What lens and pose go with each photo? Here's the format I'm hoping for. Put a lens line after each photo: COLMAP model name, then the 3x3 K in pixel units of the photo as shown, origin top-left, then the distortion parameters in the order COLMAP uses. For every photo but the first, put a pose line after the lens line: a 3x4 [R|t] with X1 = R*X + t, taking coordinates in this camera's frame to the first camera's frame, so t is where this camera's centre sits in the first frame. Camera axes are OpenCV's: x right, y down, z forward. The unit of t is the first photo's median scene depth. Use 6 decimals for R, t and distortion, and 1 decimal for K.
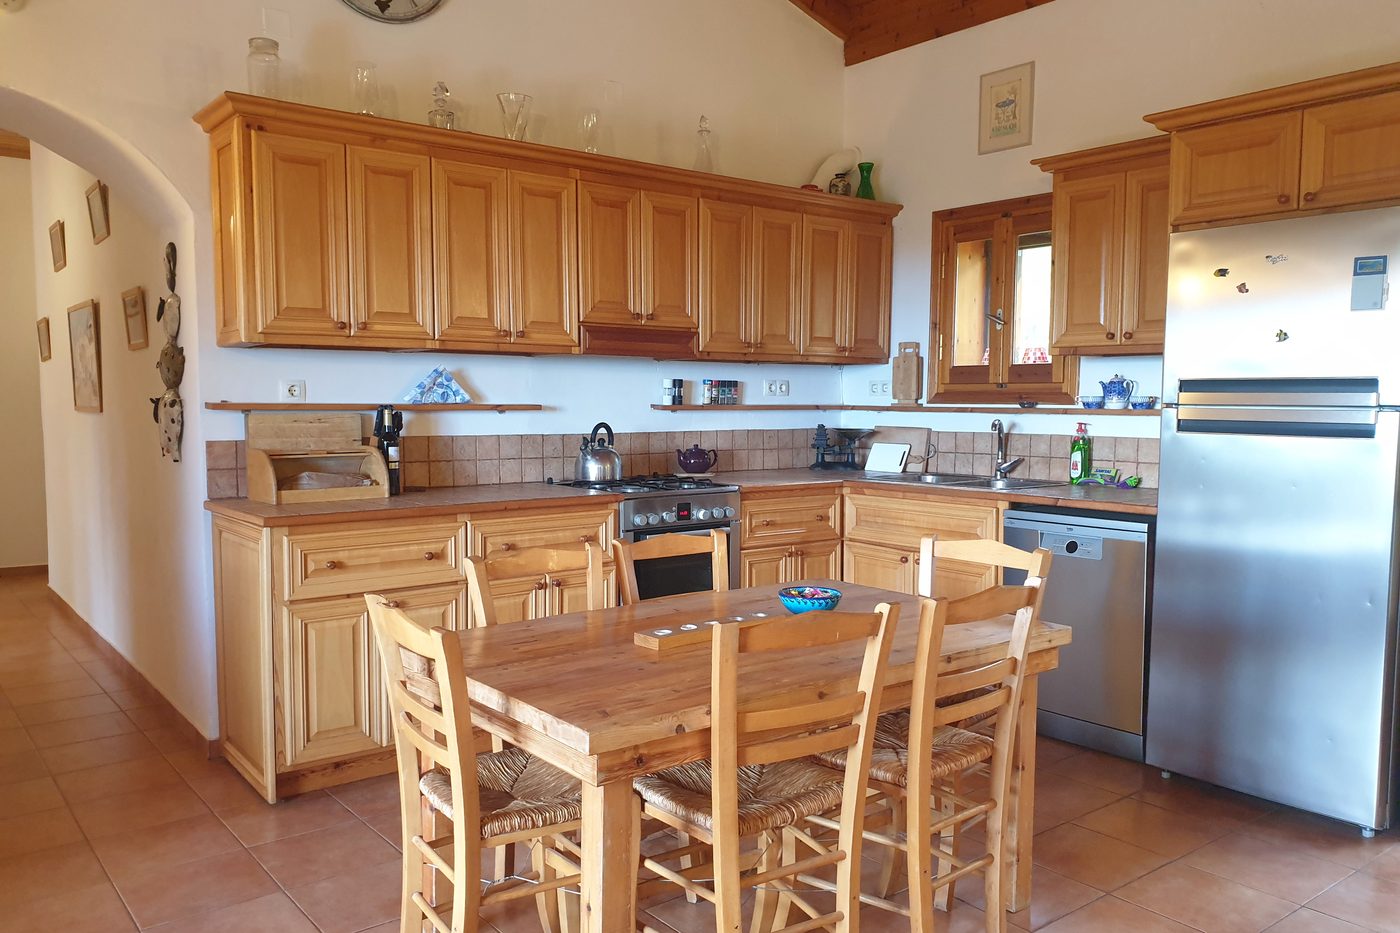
lens RADIAL K [[1097.2, 0, 700.0], [0, 1097.2, 466.5], [0, 0, 1]] dist [0.036230, -0.003789]
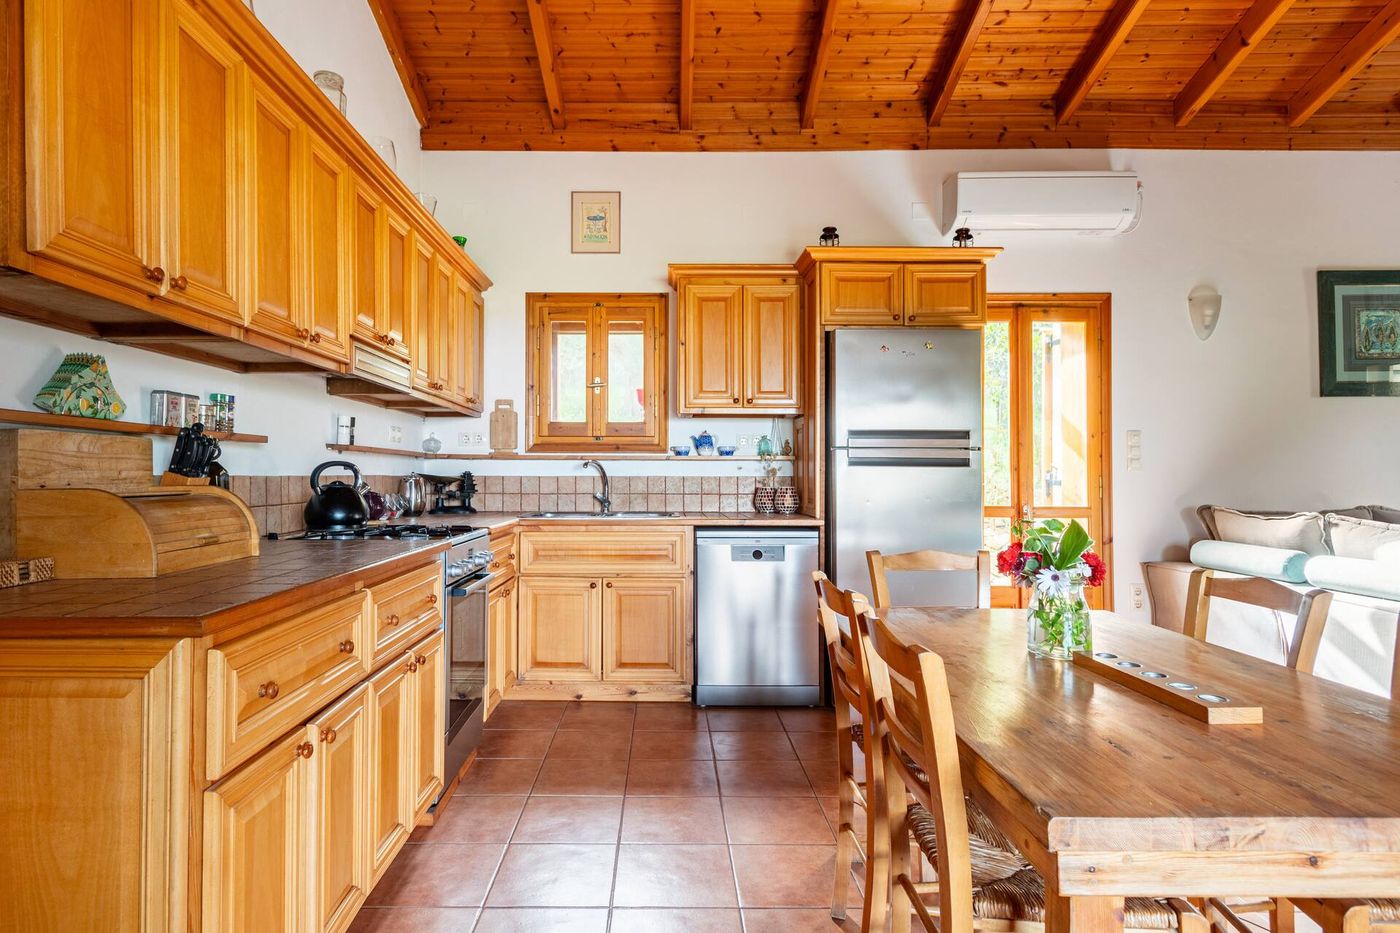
lens RADIAL K [[755.7, 0, 700.0], [0, 755.7, 466.5], [0, 0, 1]] dist [0.001709, -0.001055]
pose [[0.623232, 0.003699, 0.782028, -0.331960], [0.050988, 0.997669, -0.045354, 0.002884], [-0.780373, 0.068140, 0.621590, 0.387322]]
